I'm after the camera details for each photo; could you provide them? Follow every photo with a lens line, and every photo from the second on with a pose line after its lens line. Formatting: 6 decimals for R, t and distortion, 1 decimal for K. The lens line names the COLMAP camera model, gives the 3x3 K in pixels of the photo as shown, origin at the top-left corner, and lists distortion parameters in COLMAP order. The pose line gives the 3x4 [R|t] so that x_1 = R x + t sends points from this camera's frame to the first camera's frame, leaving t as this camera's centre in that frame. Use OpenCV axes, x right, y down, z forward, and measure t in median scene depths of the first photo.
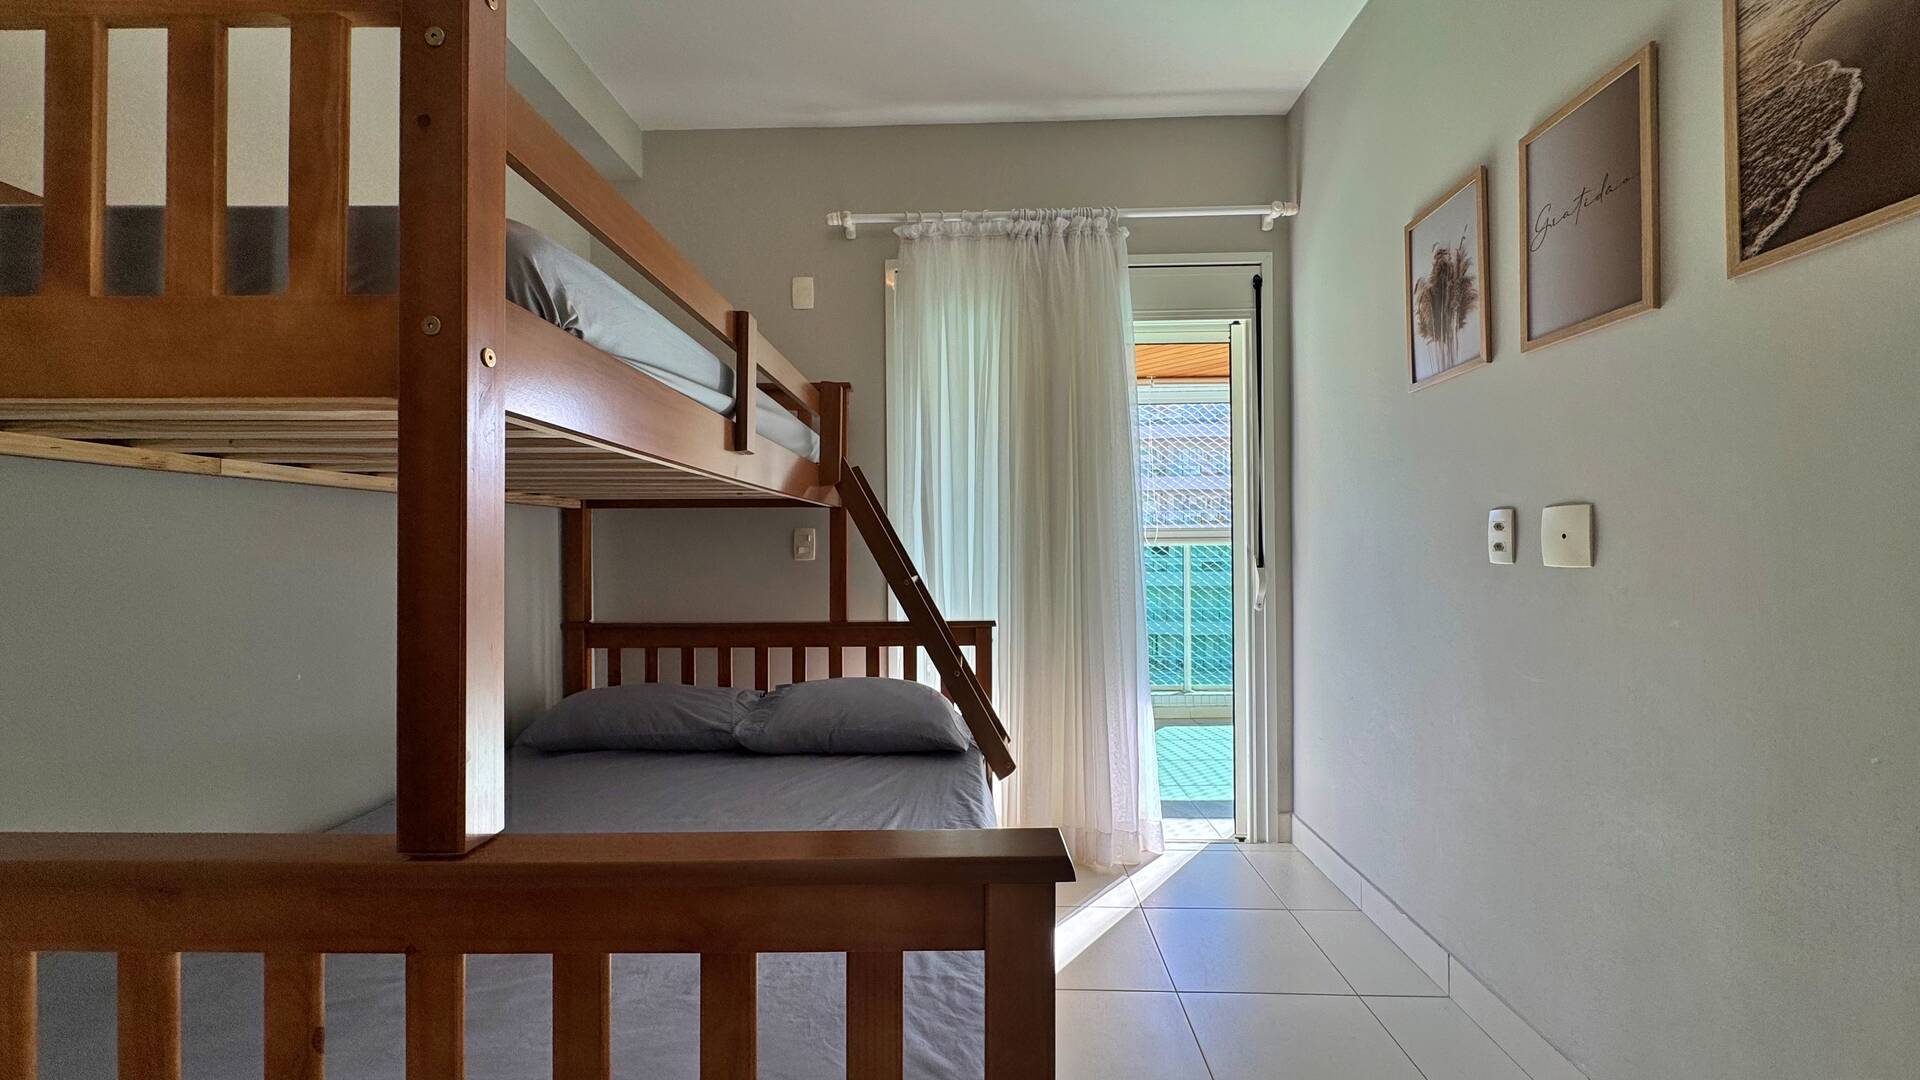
lens RADIAL K [[764.6, 0, 962.9], [0, 764.6, 539.0], [0, 0, 1]] dist [-0.000539, -0.000127]
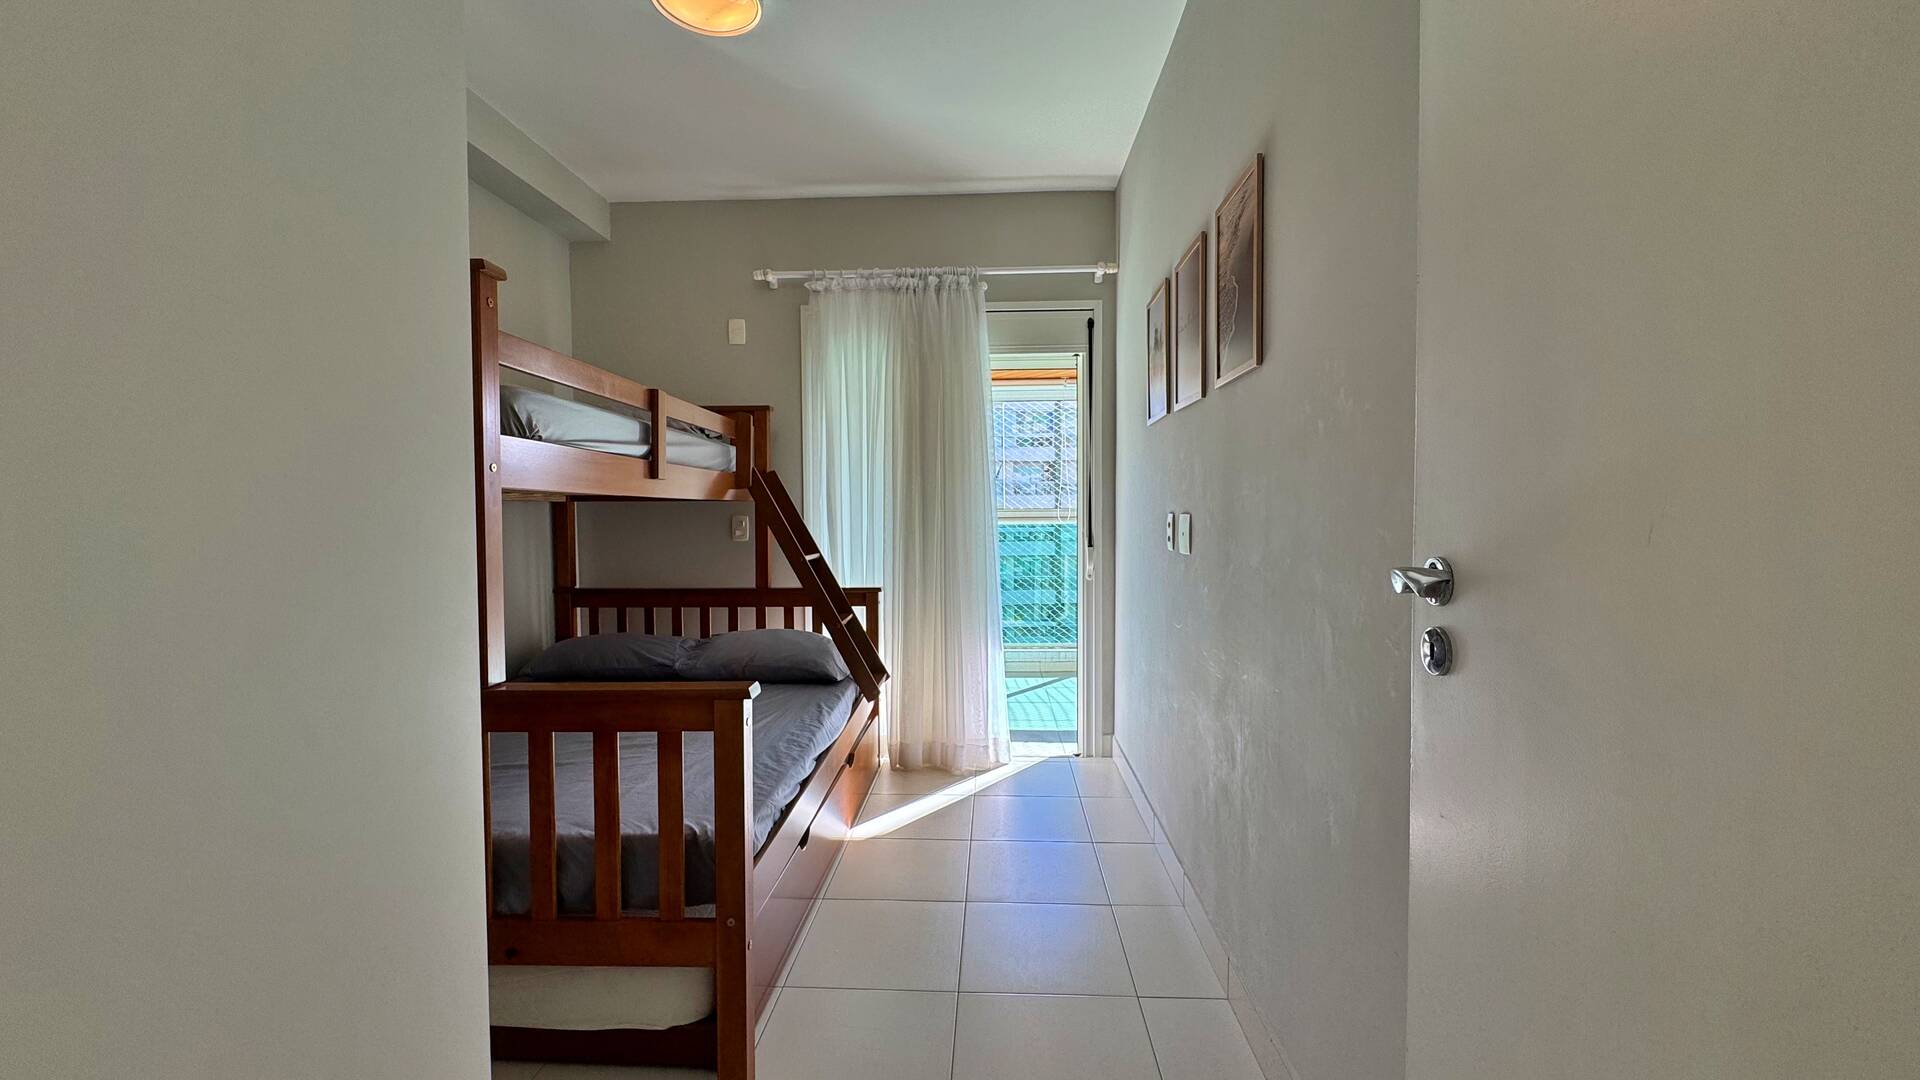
lens RADIAL K [[764.6, 0, 960.6], [0, 764.6, 542.9], [0, 0, 1]] dist [-0.000539, -0.000127]
pose [[0.999907, 0.002539, -0.013396, 0.194599], [-0.001908, 0.998897, 0.046907, -0.031734], [0.013500, -0.046877, 0.998809, -0.306986]]
